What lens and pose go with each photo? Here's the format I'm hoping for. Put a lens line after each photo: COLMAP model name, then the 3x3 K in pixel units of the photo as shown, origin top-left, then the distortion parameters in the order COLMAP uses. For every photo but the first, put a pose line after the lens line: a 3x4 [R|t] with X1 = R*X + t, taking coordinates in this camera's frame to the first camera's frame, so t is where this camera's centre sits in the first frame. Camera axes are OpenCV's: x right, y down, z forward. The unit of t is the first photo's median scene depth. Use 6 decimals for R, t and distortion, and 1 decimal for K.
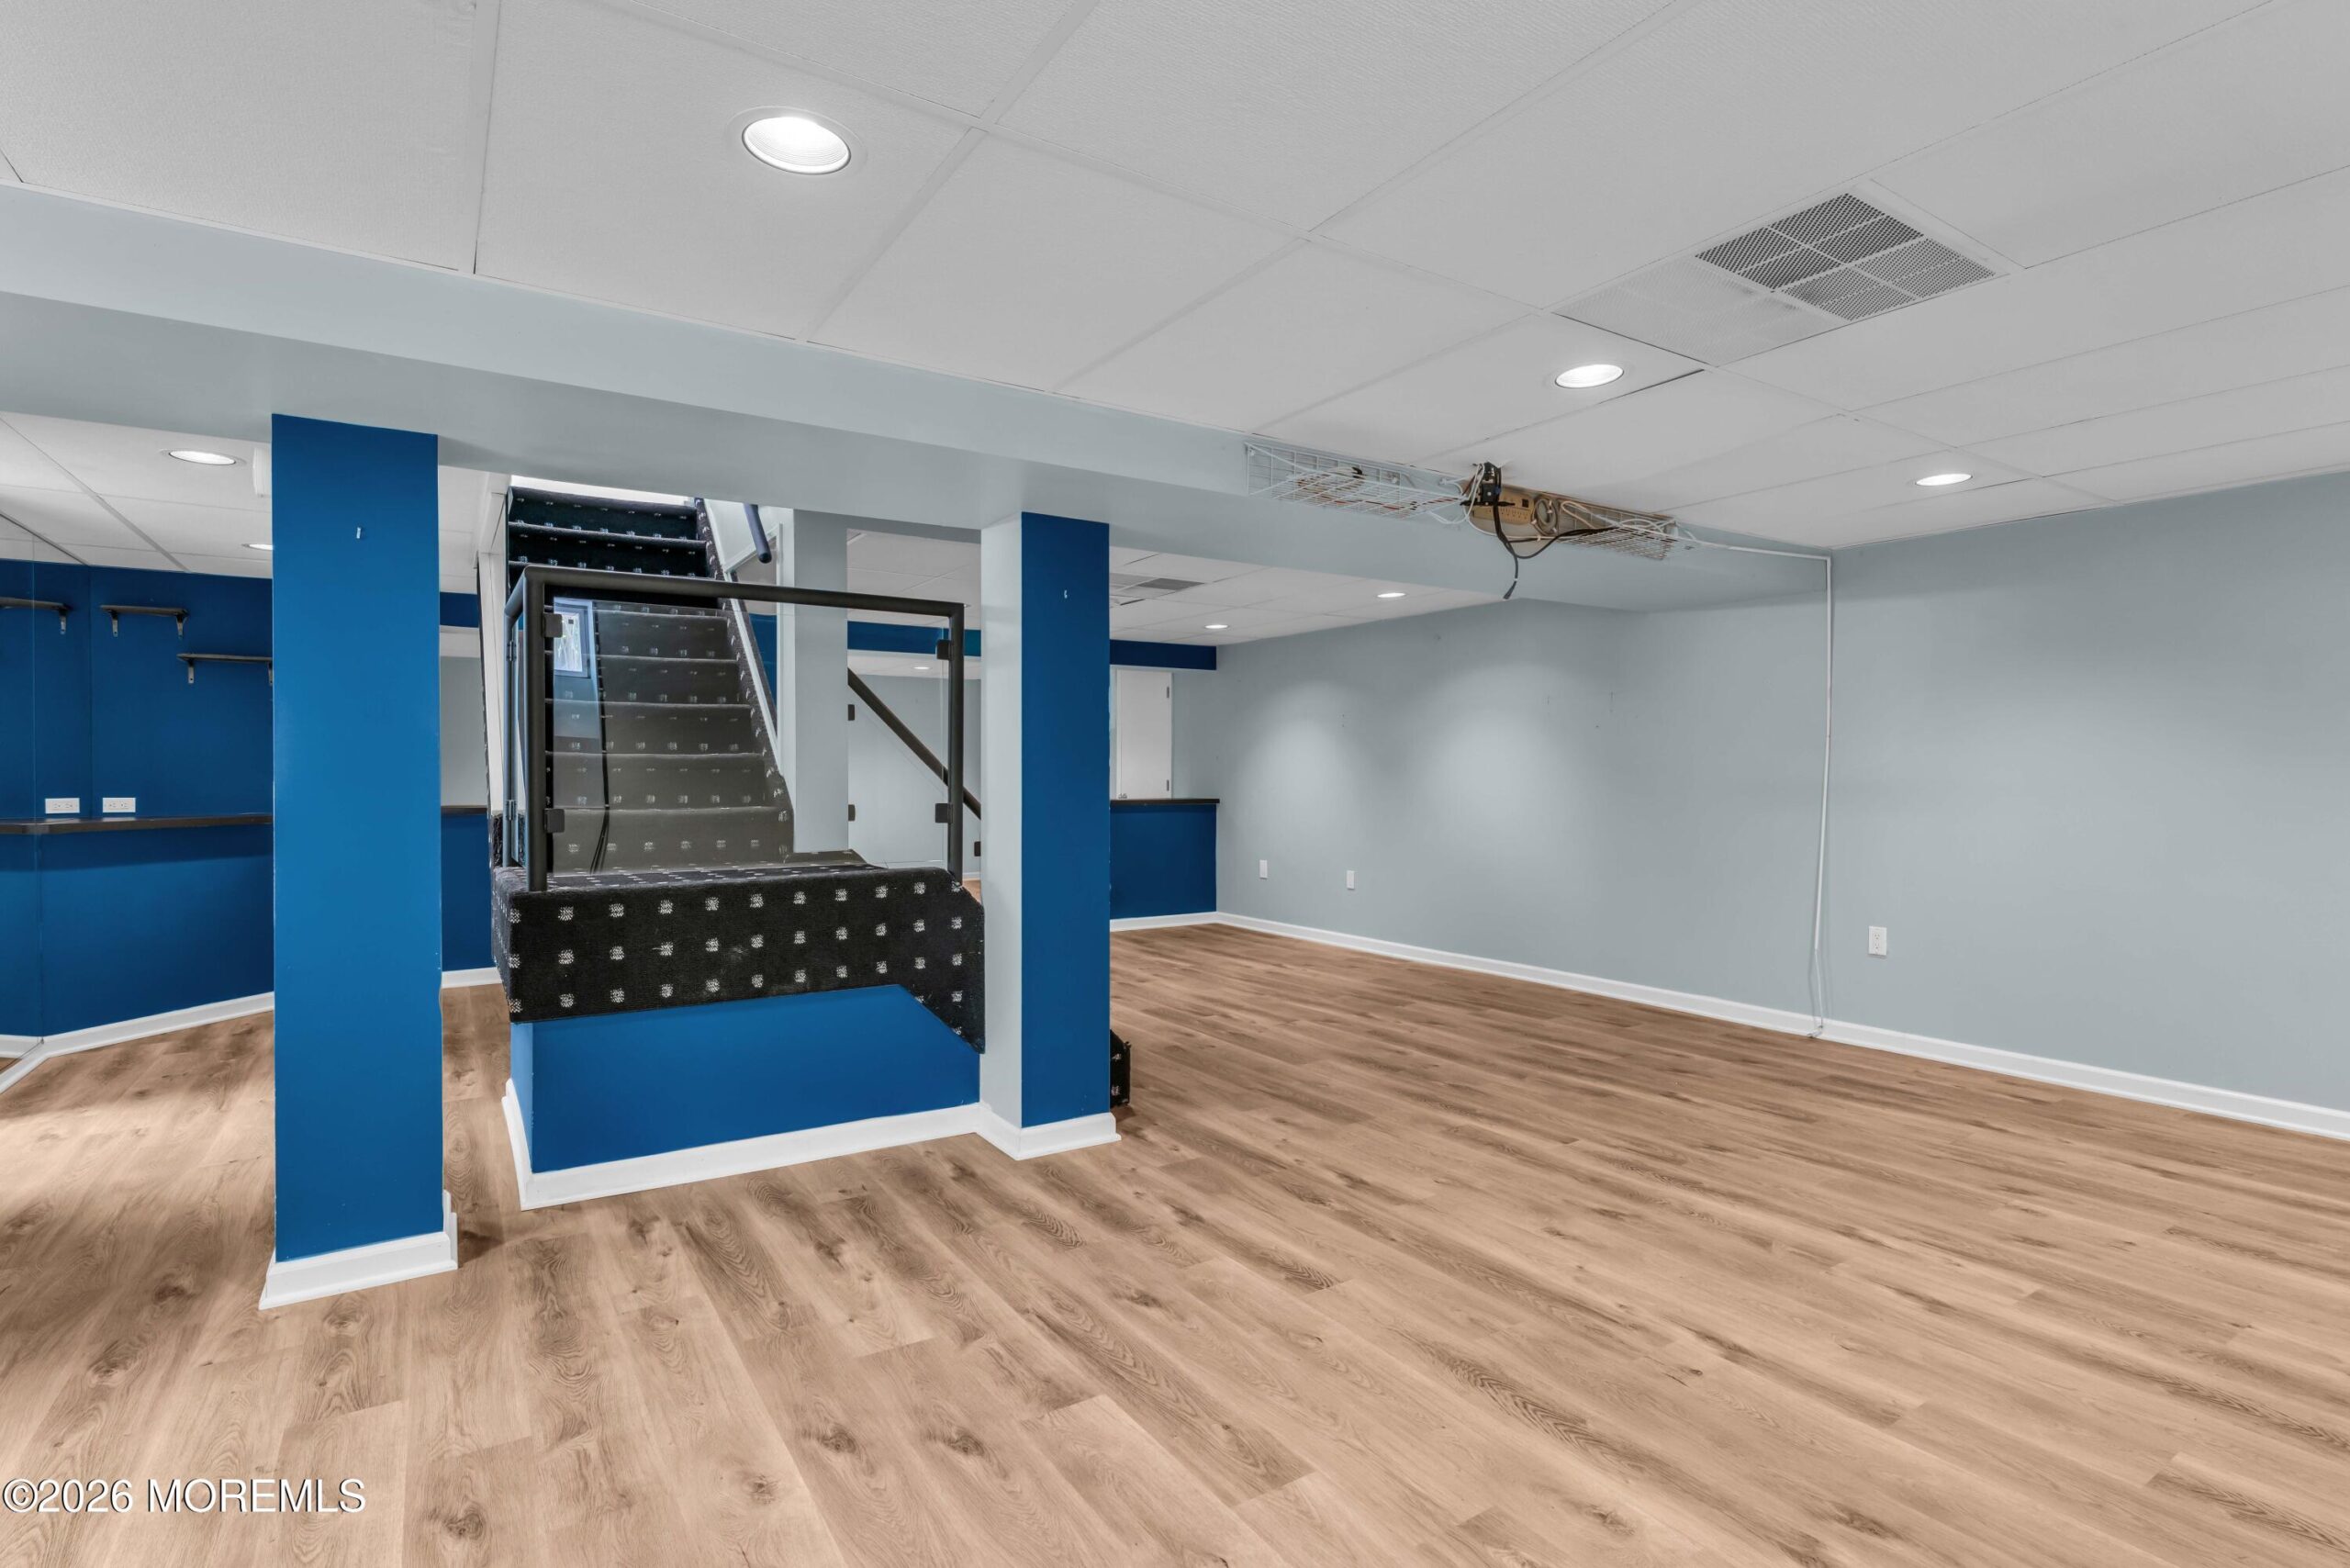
lens RADIAL K [[1139.1, 0, 1174.6], [0, 1139.1, 782.6], [0, 0, 1]] dist [-0.002334, 0.000419]
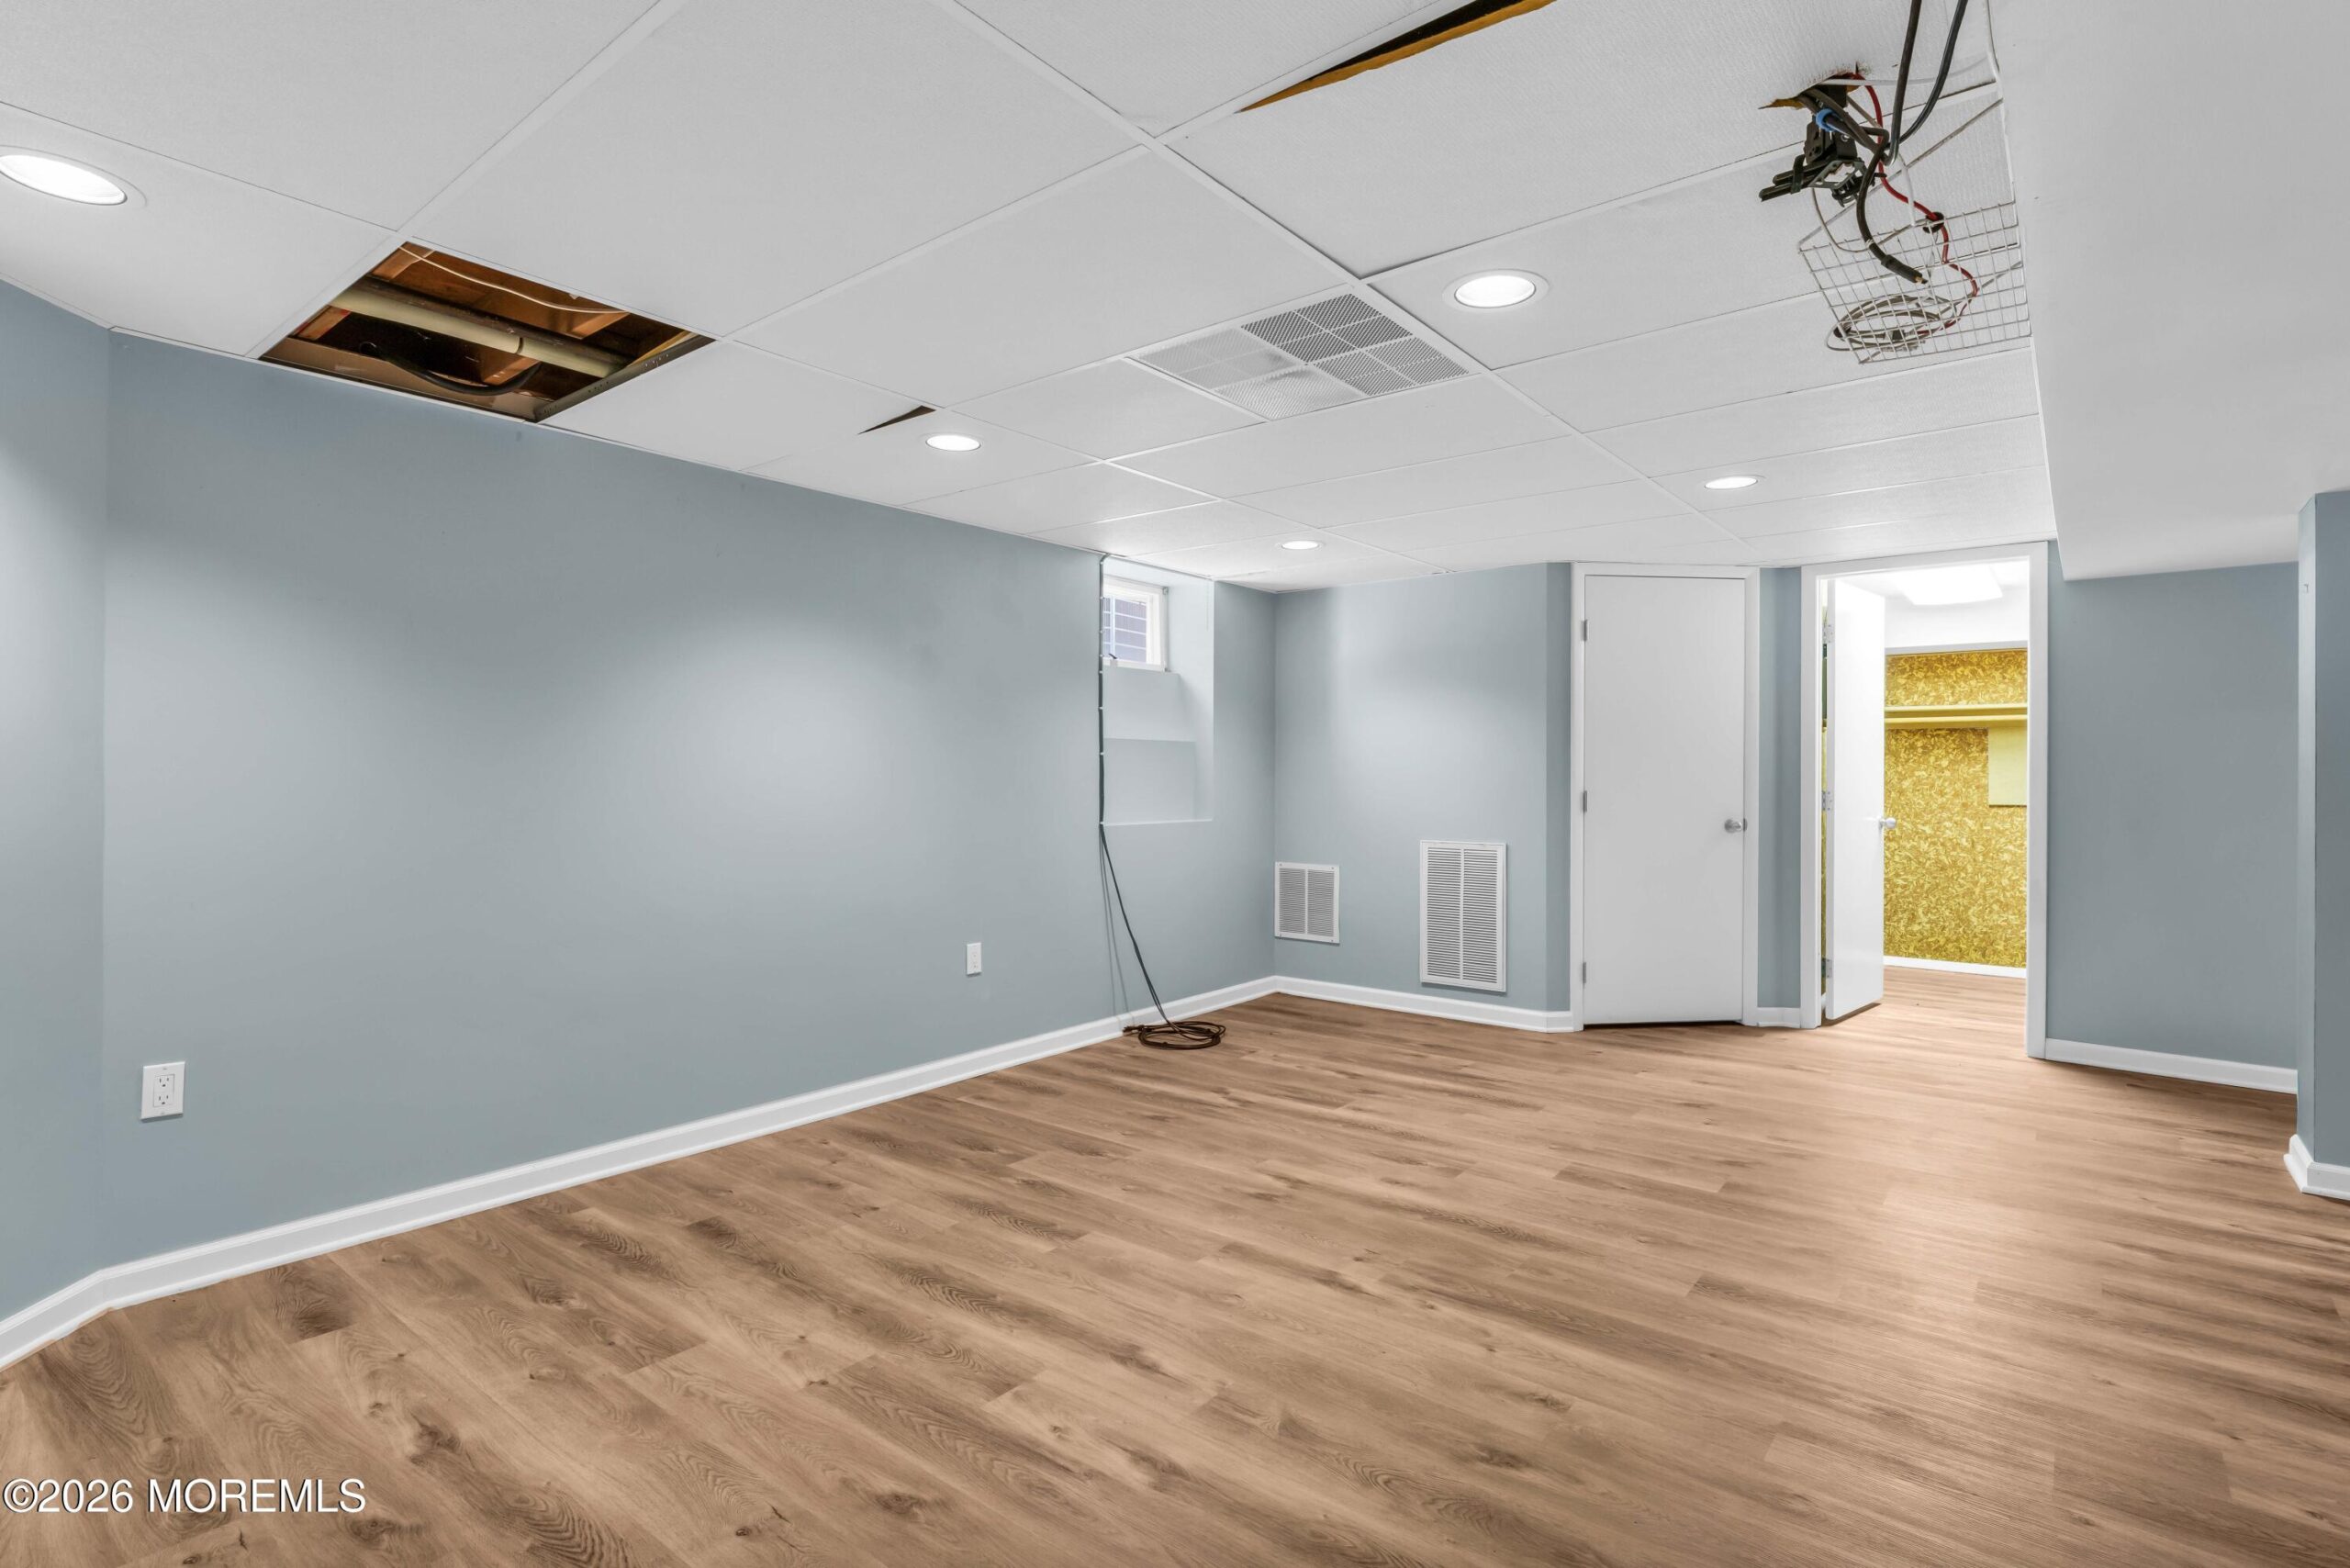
lens RADIAL K [[1139.1, 0, 1178.7], [0, 1139.1, 780.8], [0, 0, 1]] dist [-0.002334, 0.000419]
pose [[-0.950570, -0.000362, -0.310511, 0.938908], [-0.004447, 0.999913, 0.012448, -0.014682], [0.310480, 0.013214, -0.950488, 1.924939]]
